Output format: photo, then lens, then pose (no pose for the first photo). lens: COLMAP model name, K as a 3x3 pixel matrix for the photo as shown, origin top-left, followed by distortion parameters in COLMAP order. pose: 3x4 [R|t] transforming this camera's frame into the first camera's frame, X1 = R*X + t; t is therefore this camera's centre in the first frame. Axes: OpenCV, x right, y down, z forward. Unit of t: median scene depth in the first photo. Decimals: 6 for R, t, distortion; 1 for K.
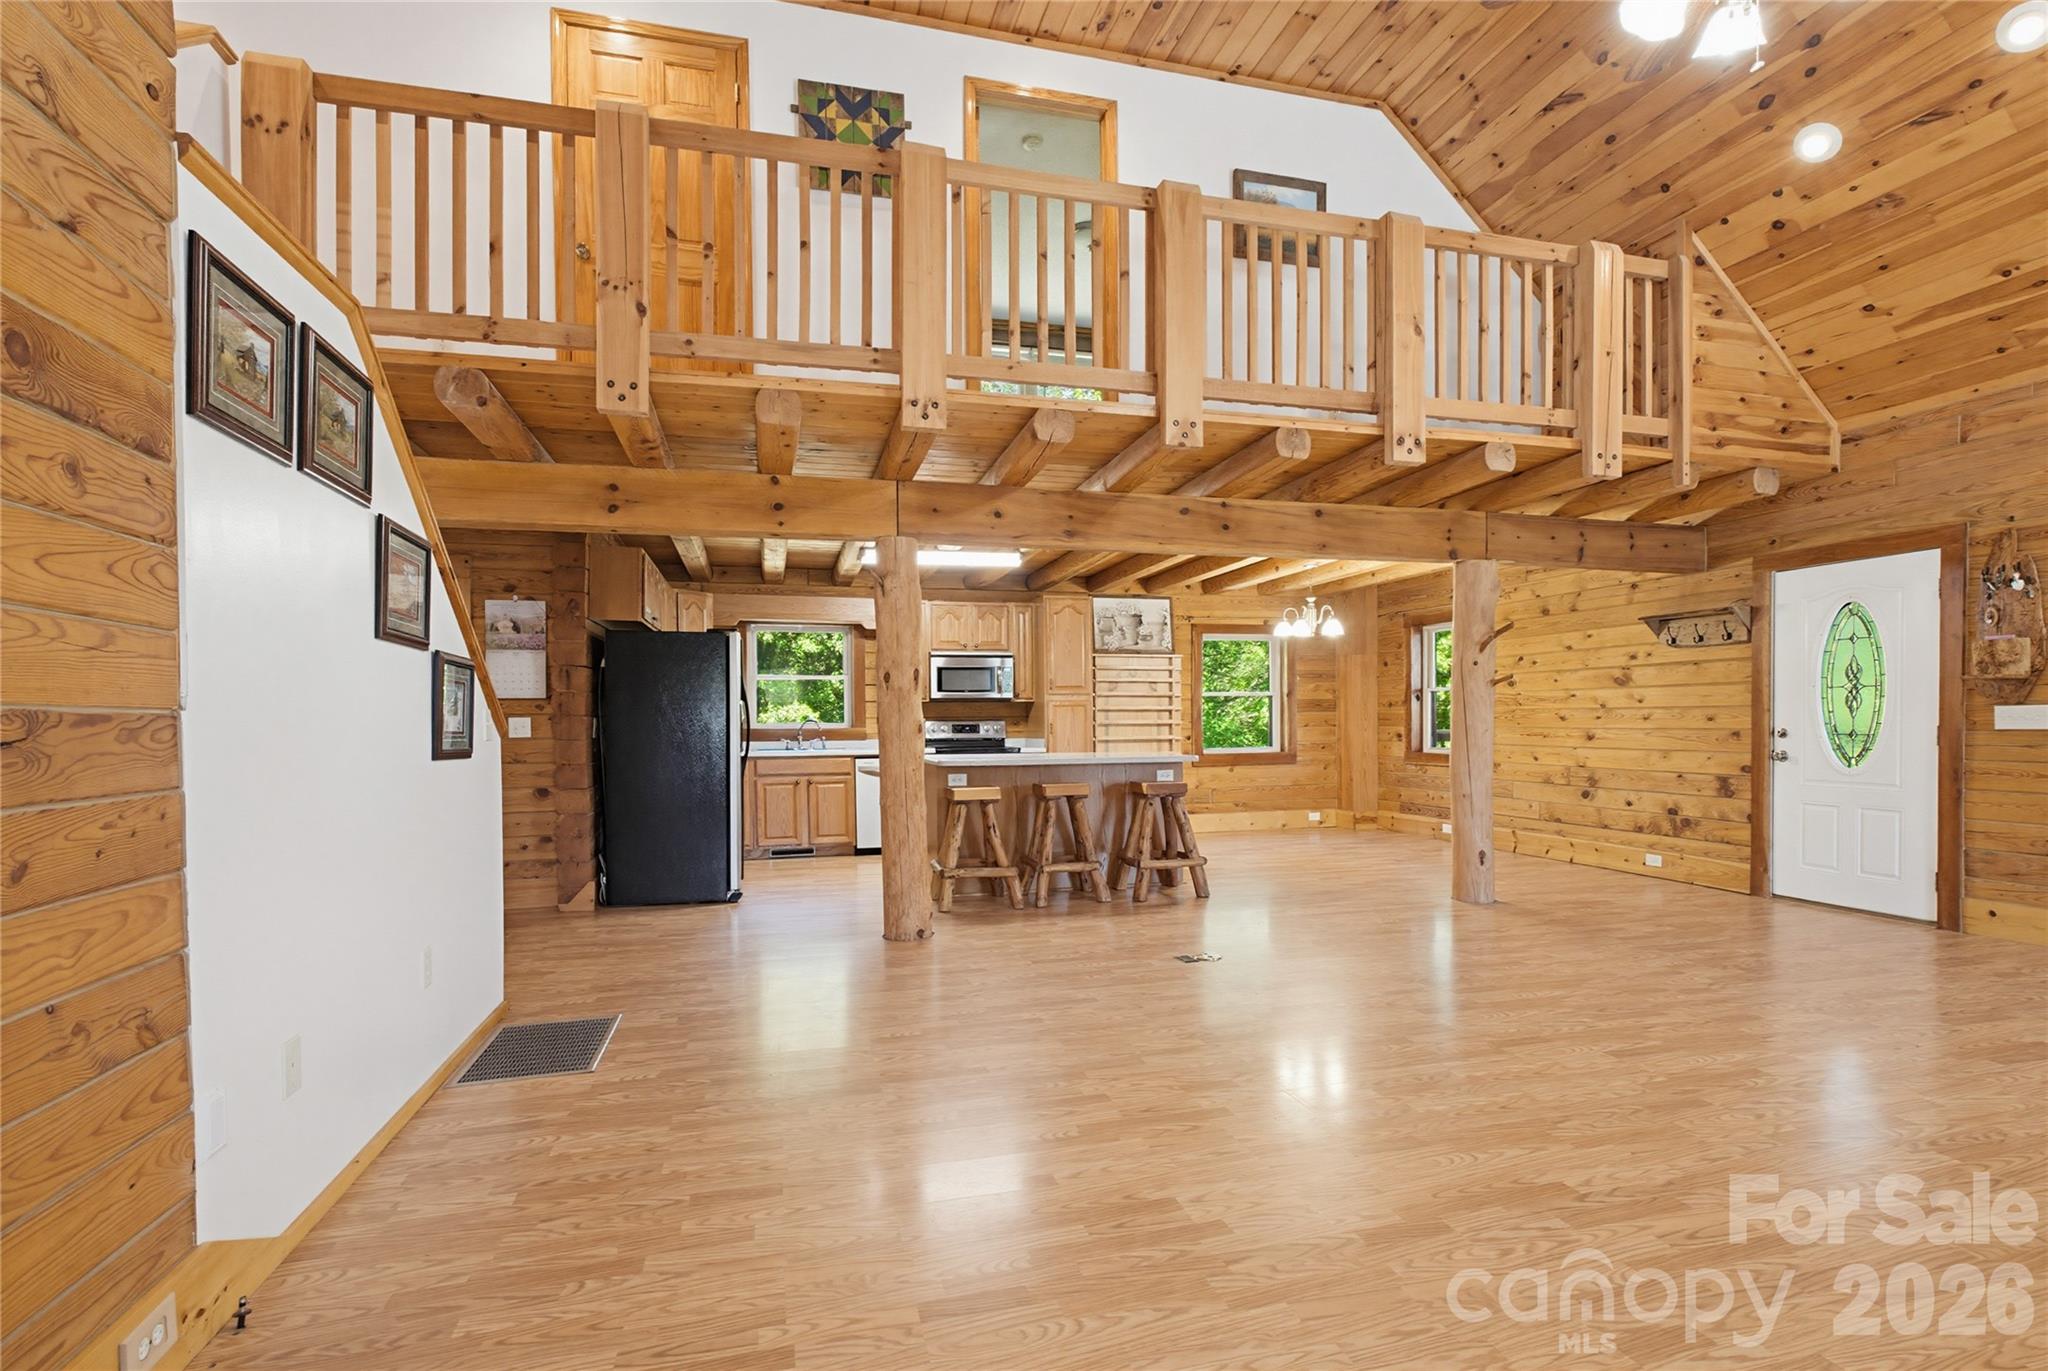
lens RADIAL K [[976.8, 0, 1026.5], [0, 976.8, 727.5], [0, 0, 1]] dist [-0.008082, 0.002643]
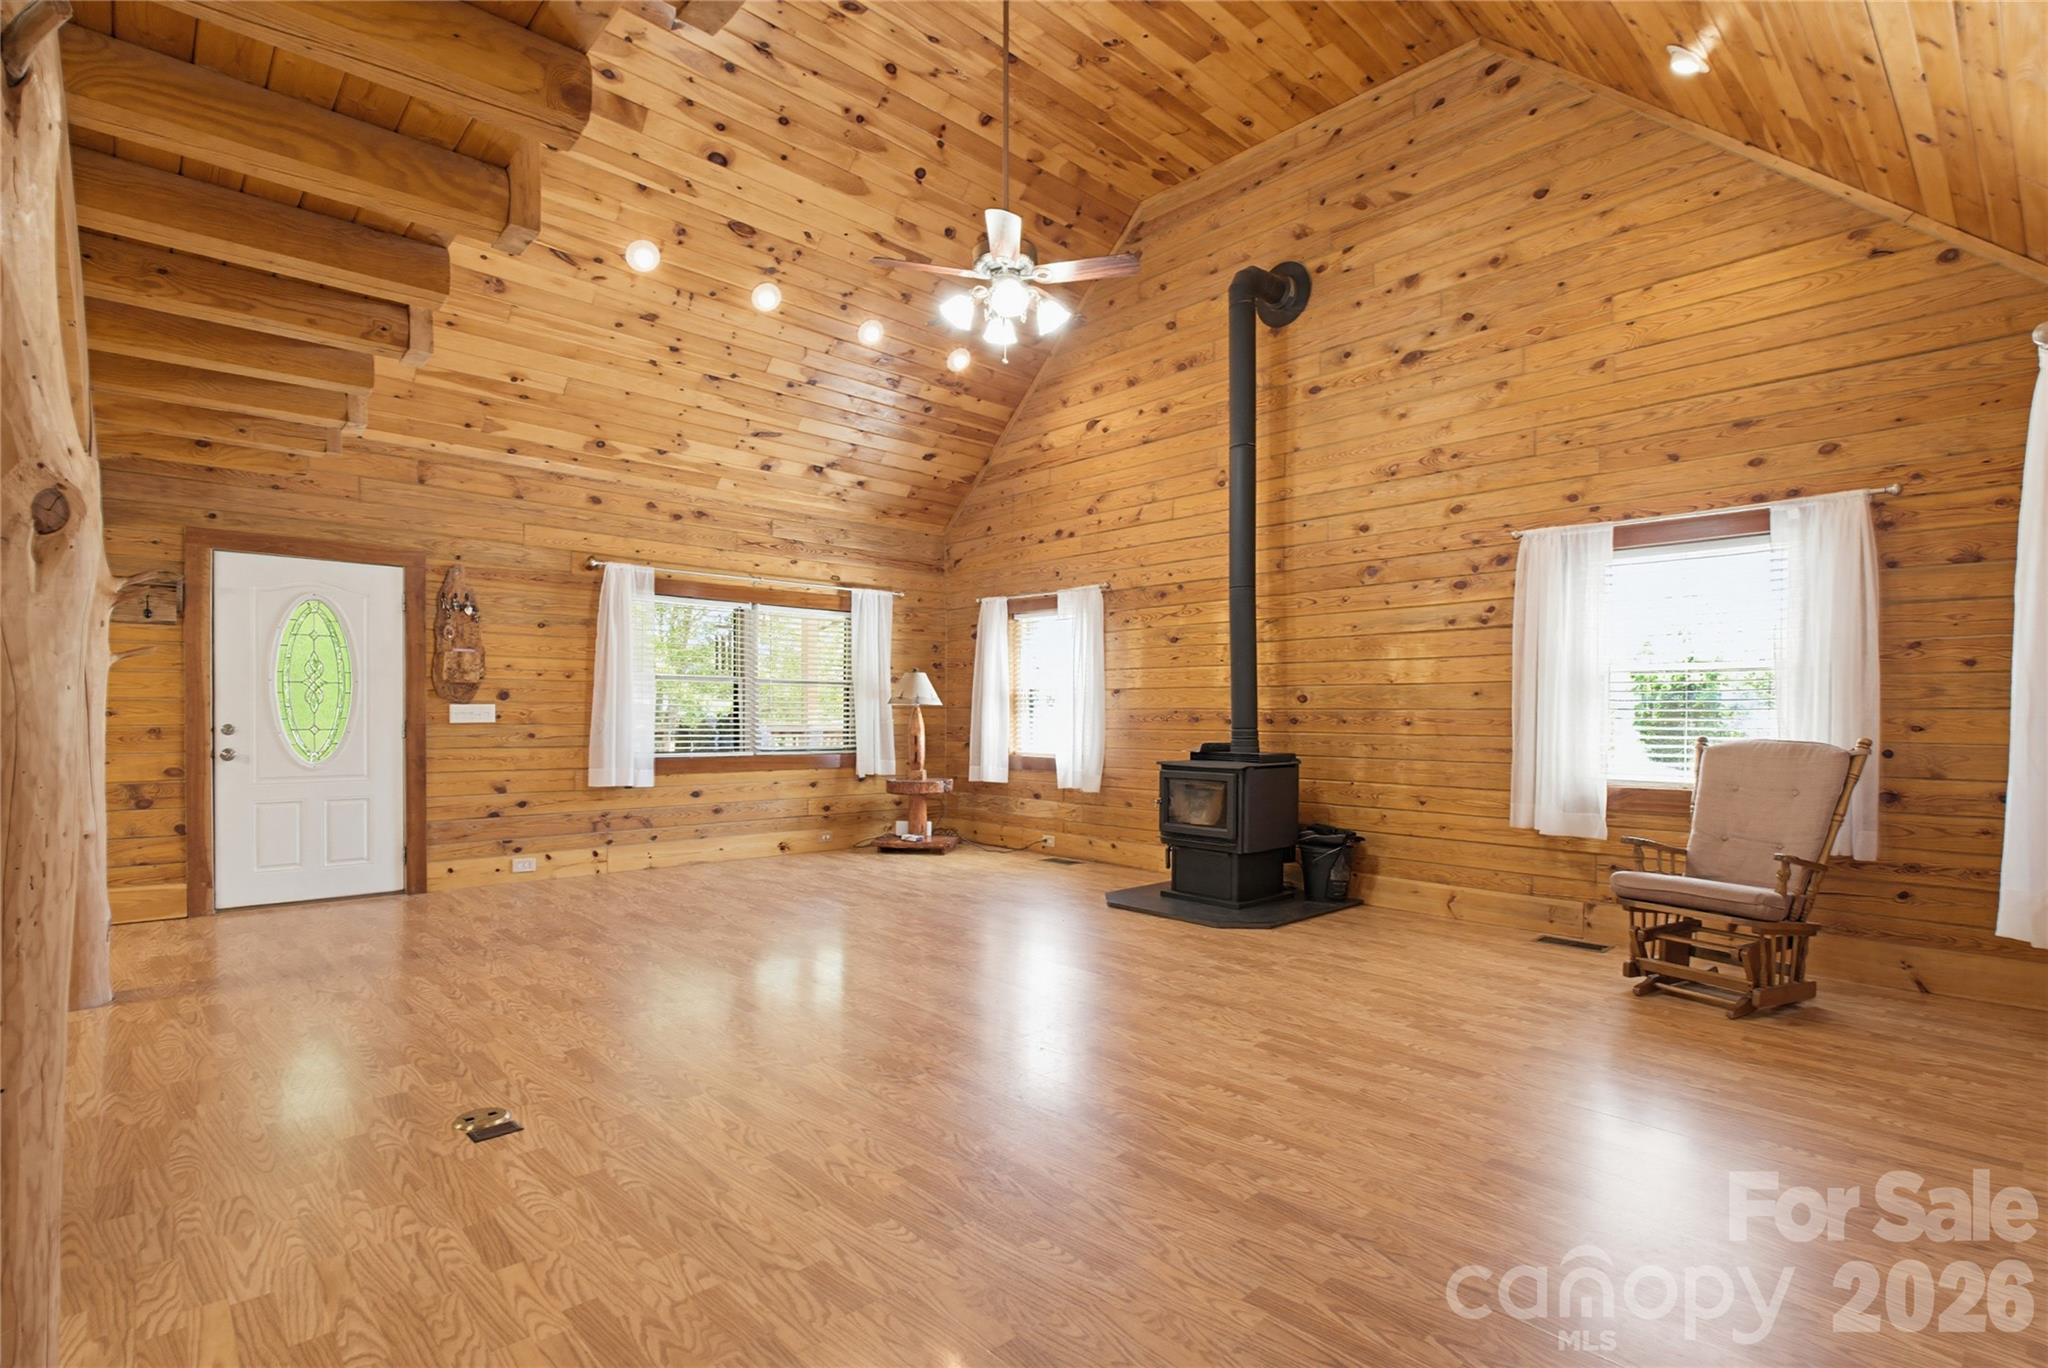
lens RADIAL K [[976.8, 0, 1026.1], [0, 976.8, 720.1], [0, 0, 1]] dist [-0.008082, 0.002643]
pose [[-0.471494, -0.002626, 0.881865, -0.459264], [0.004357, 0.999976, 0.005308, -0.005376], [-0.881858, 0.006345, -0.471472, 0.938976]]
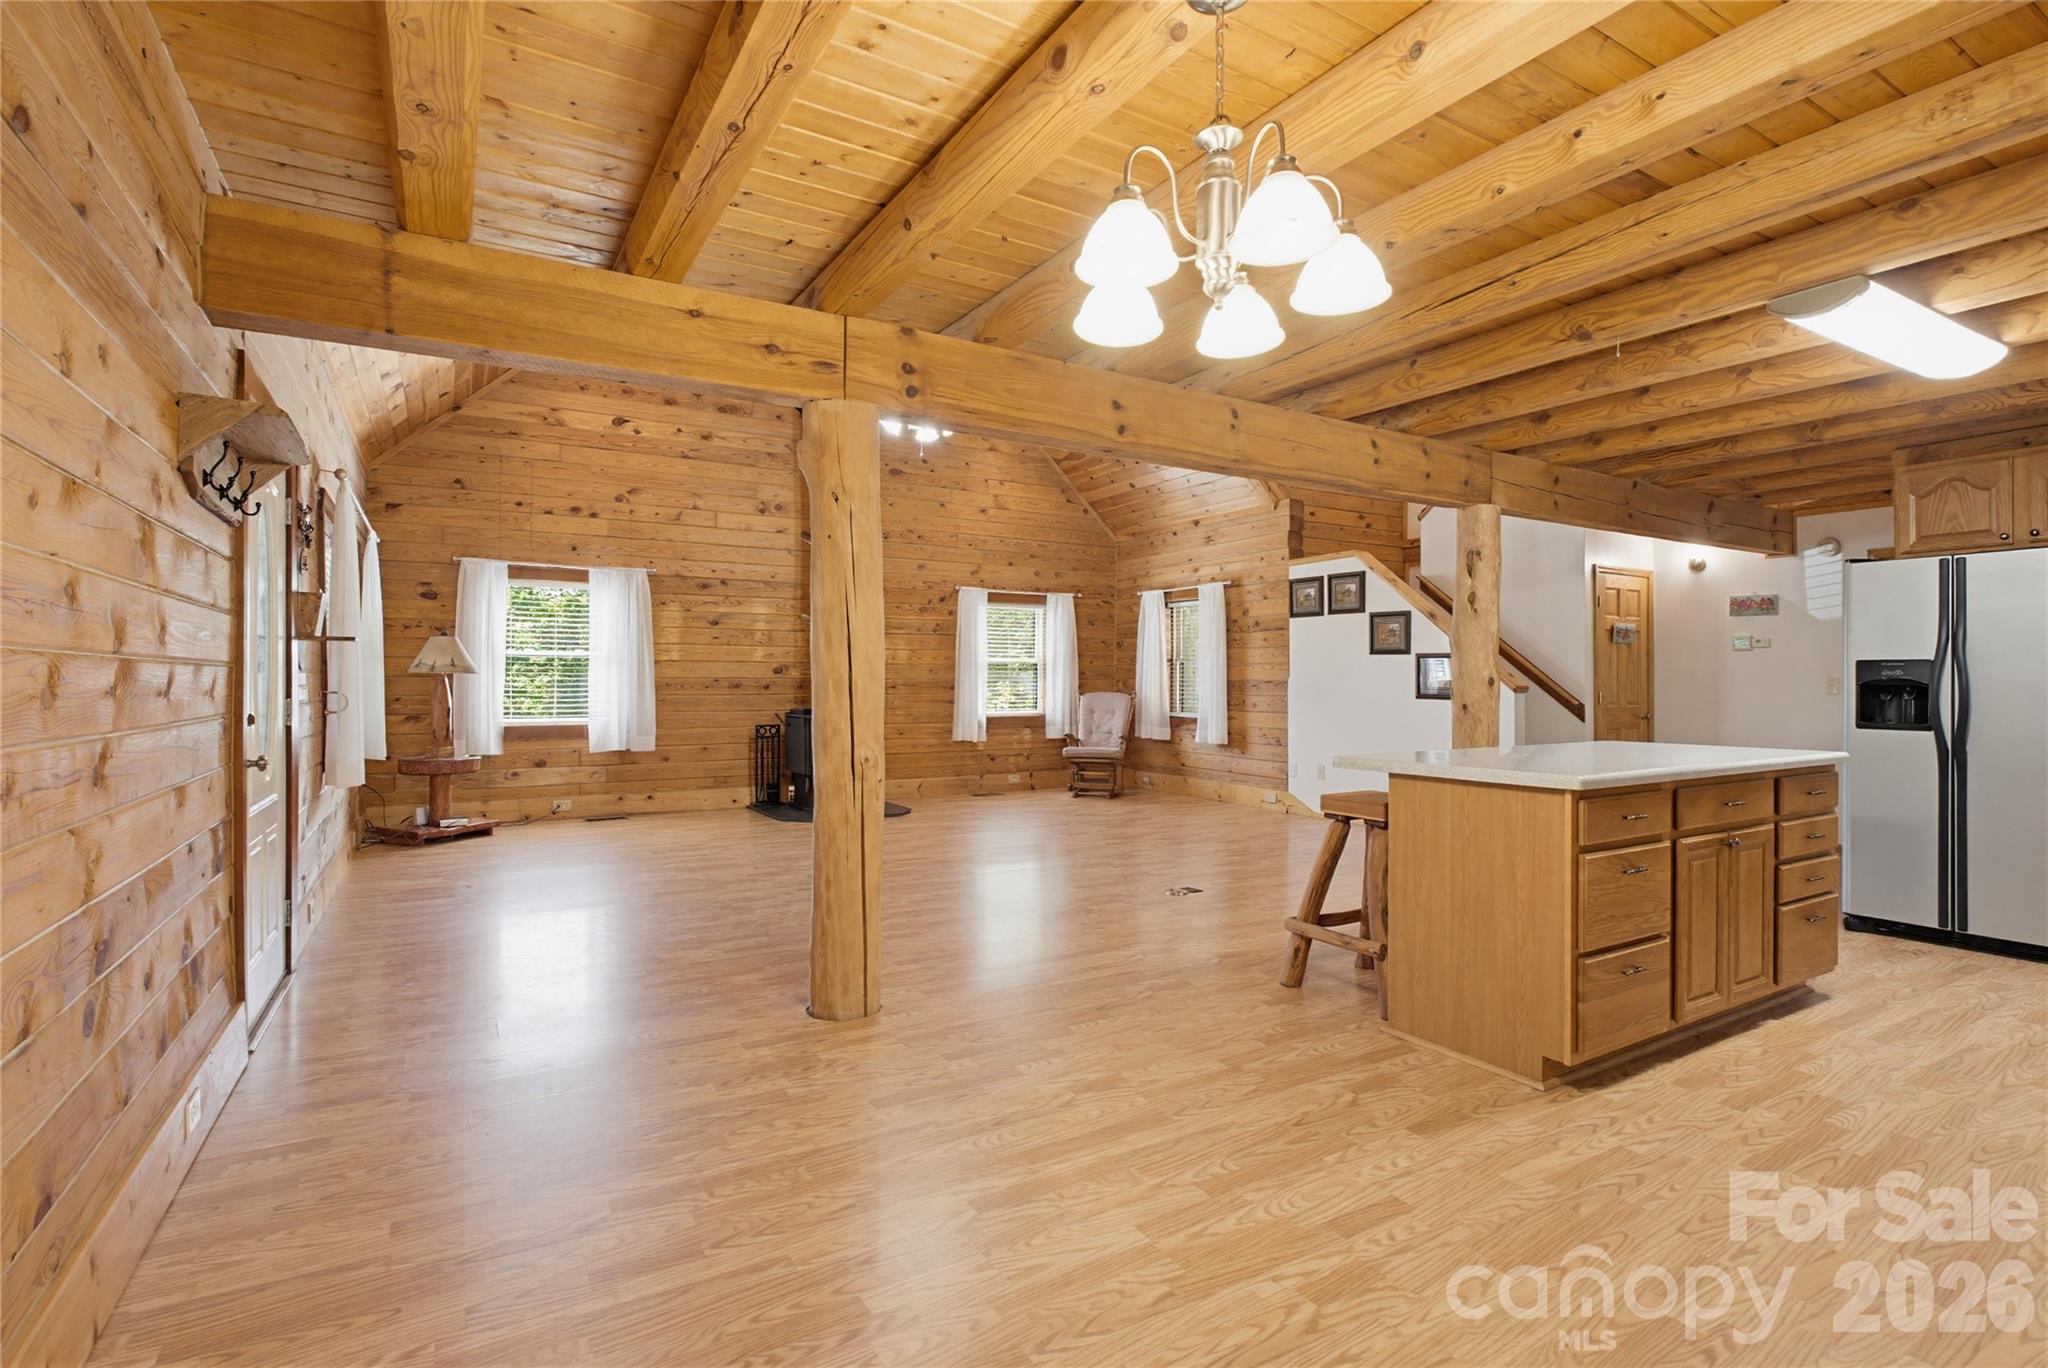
lens RADIAL K [[976.8, 0, 1016.8], [0, 976.8, 683.7], [0, 0, 1]] dist [-0.008082, 0.002643]
pose [[-0.961106, 0.004317, -0.276146, 0.648344], [0.001299, 0.999937, 0.011108, -0.022089], [0.276177, 0.010317, -0.961052, 1.943648]]
